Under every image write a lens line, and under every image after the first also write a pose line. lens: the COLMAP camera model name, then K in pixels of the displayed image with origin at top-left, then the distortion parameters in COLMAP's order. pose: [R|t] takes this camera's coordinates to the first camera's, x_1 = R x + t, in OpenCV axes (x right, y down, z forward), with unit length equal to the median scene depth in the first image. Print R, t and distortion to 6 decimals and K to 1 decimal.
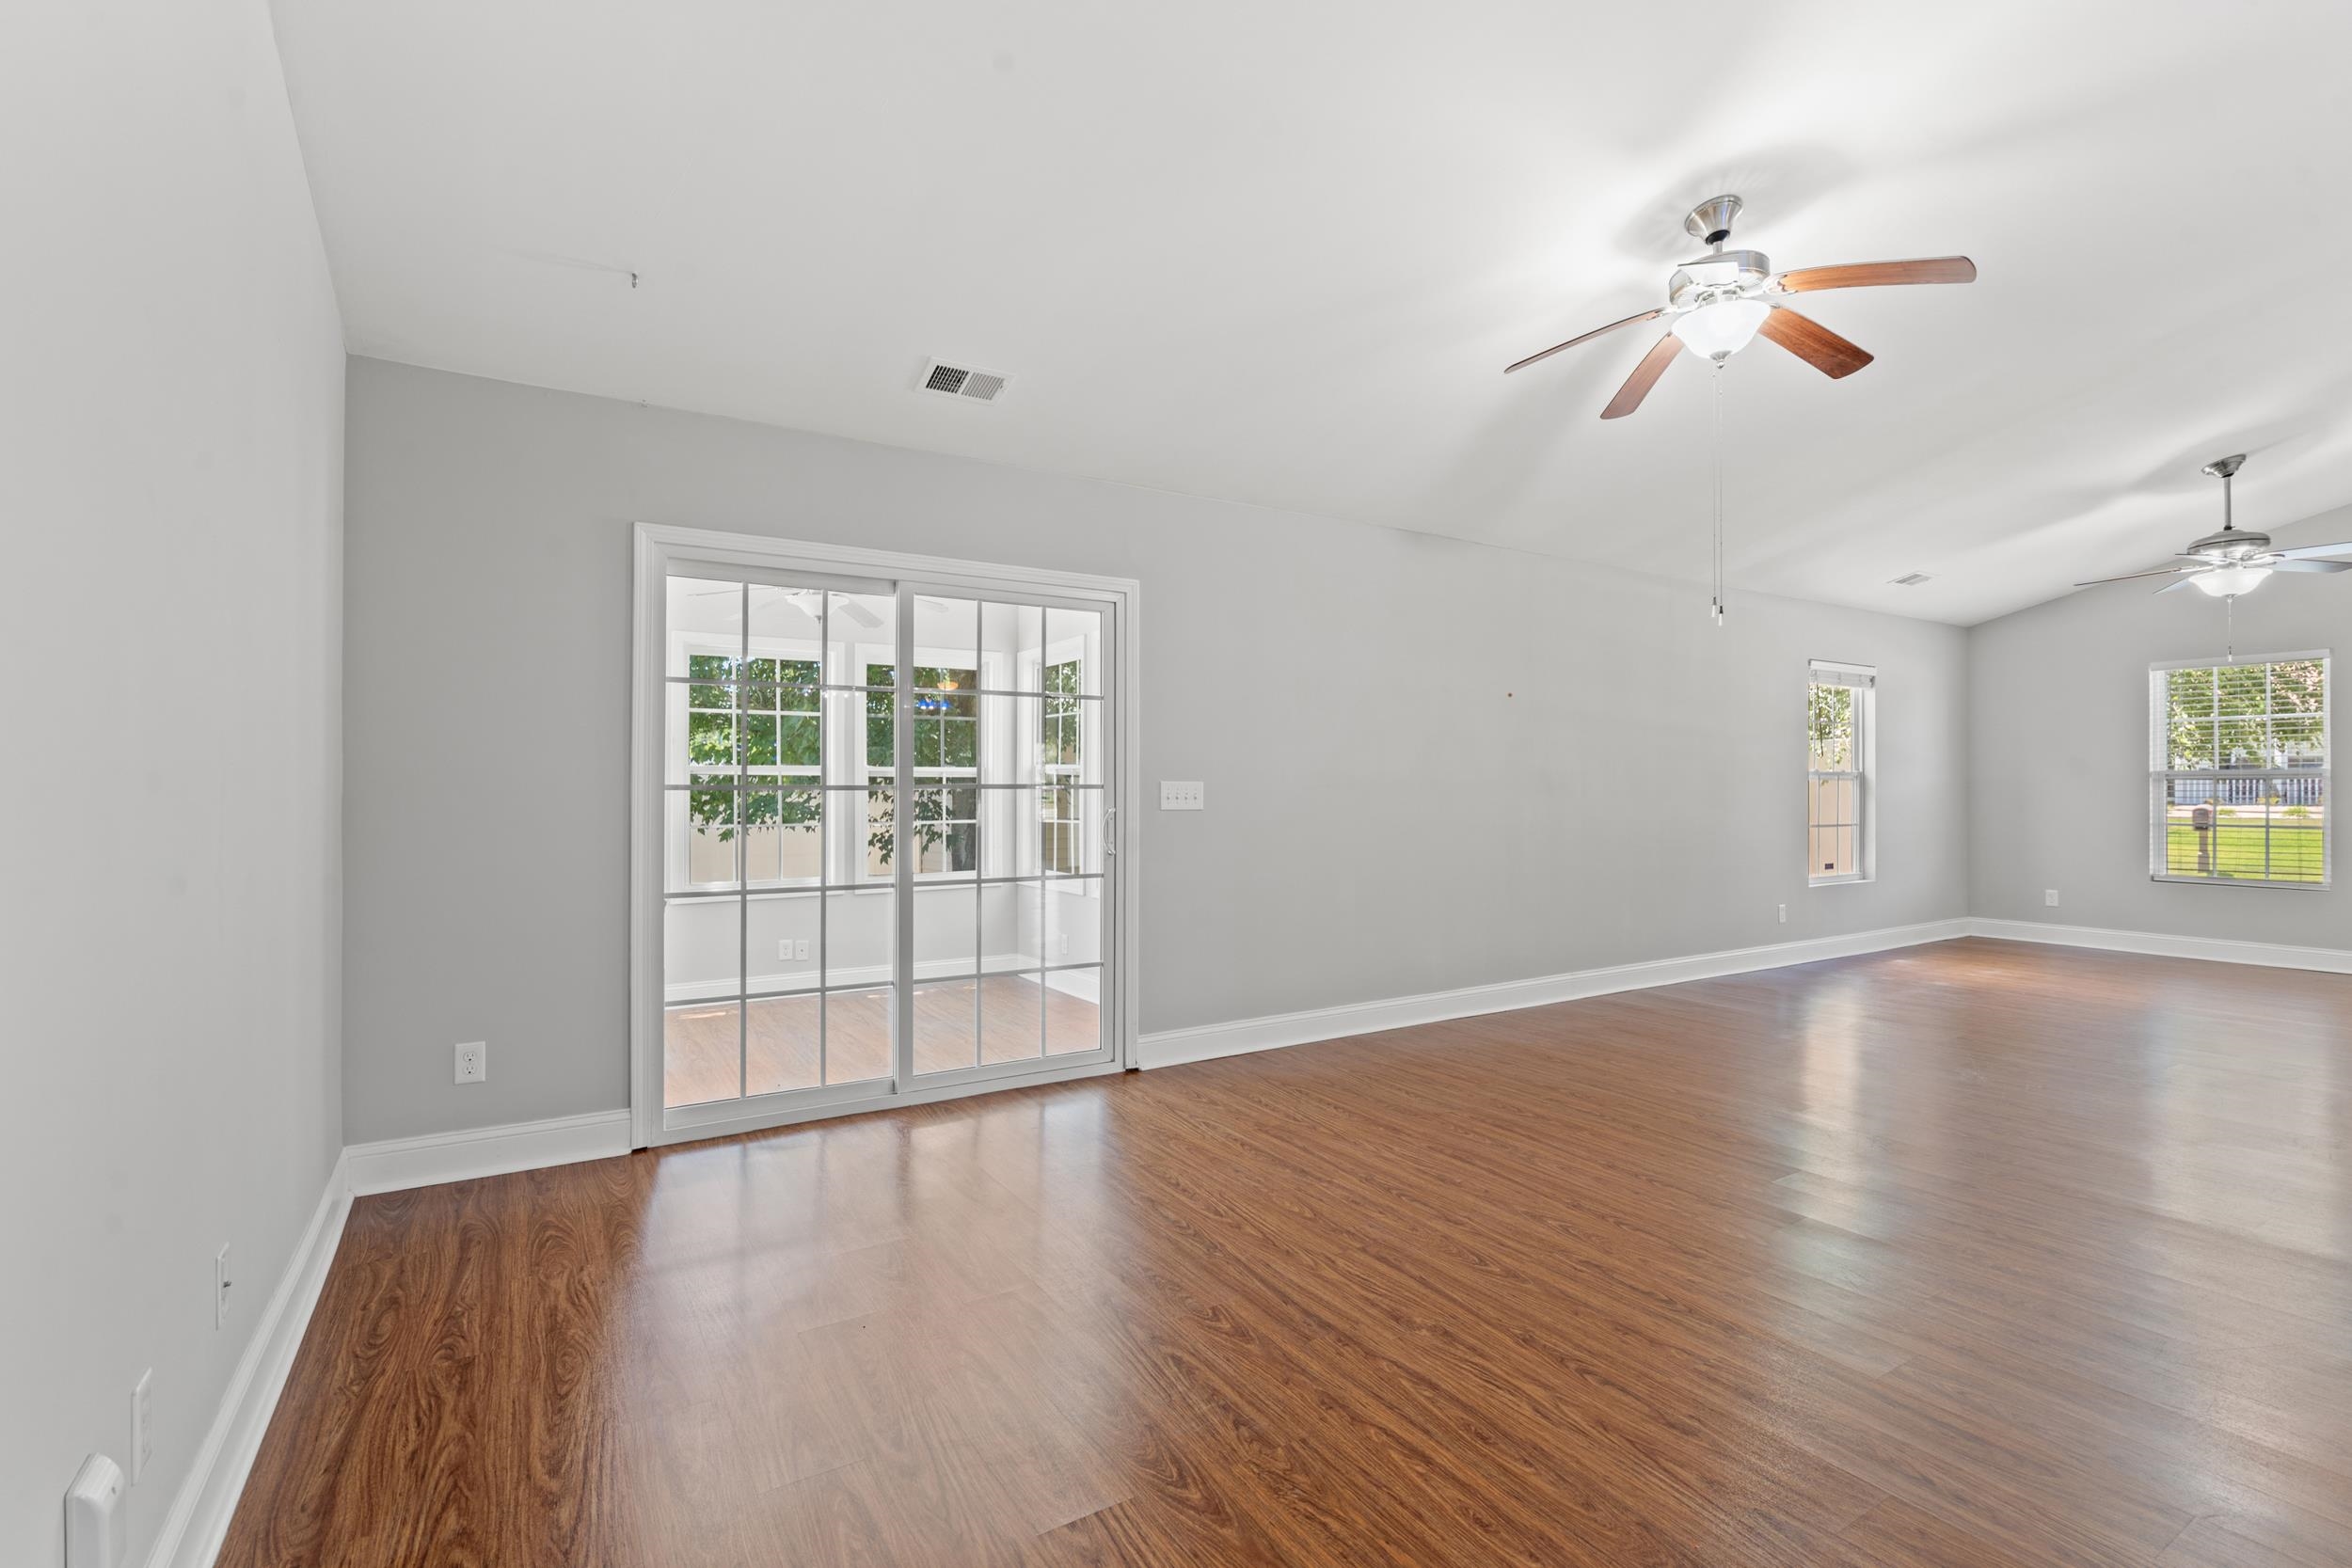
lens RADIAL K [[1071.0, 0, 1176.0], [0, 1071.0, 784.0], [0, 0, 1]] dist [-0.000535, -0.000043]
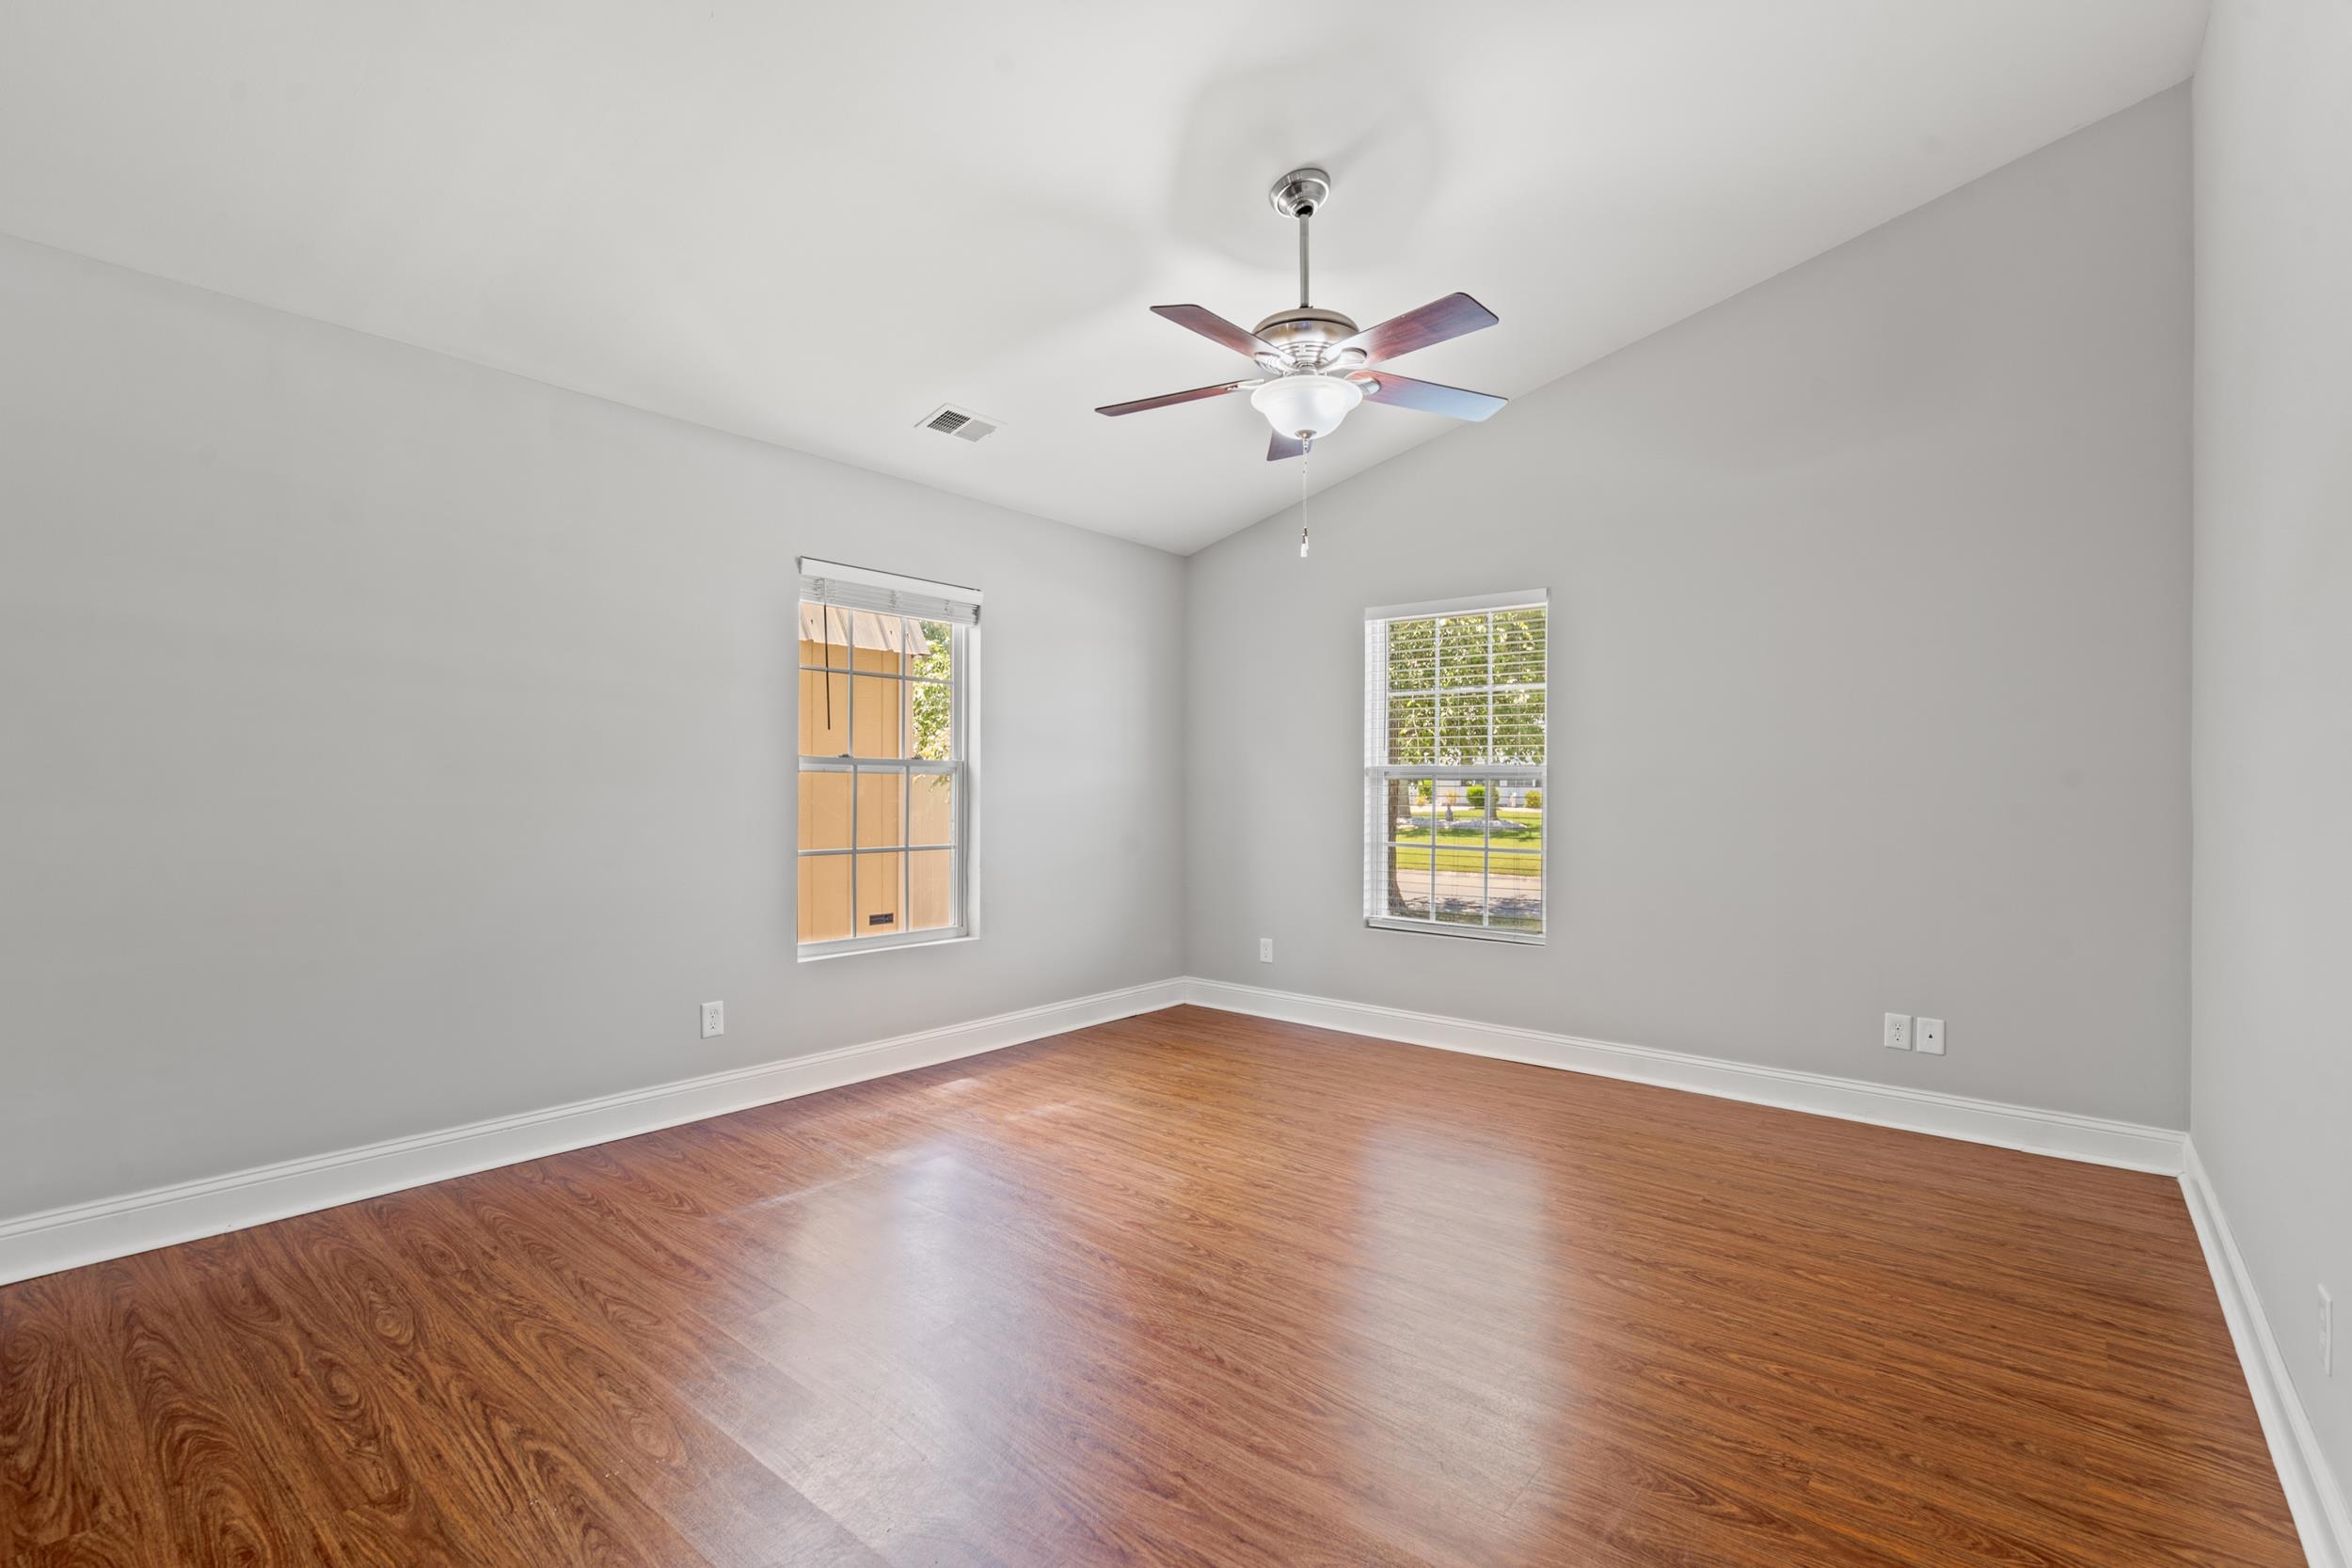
lens RADIAL K [[1071.0, 0, 1176.0], [0, 1071.0, 784.0], [0, 0, 1]] dist [-0.000535, -0.000043]
pose [[0.948158, 0.008889, 0.317674, 0.578676], [-0.009612, 0.999954, 0.000710, -0.000136], [-0.317653, -0.003727, 0.948200, 0.391293]]
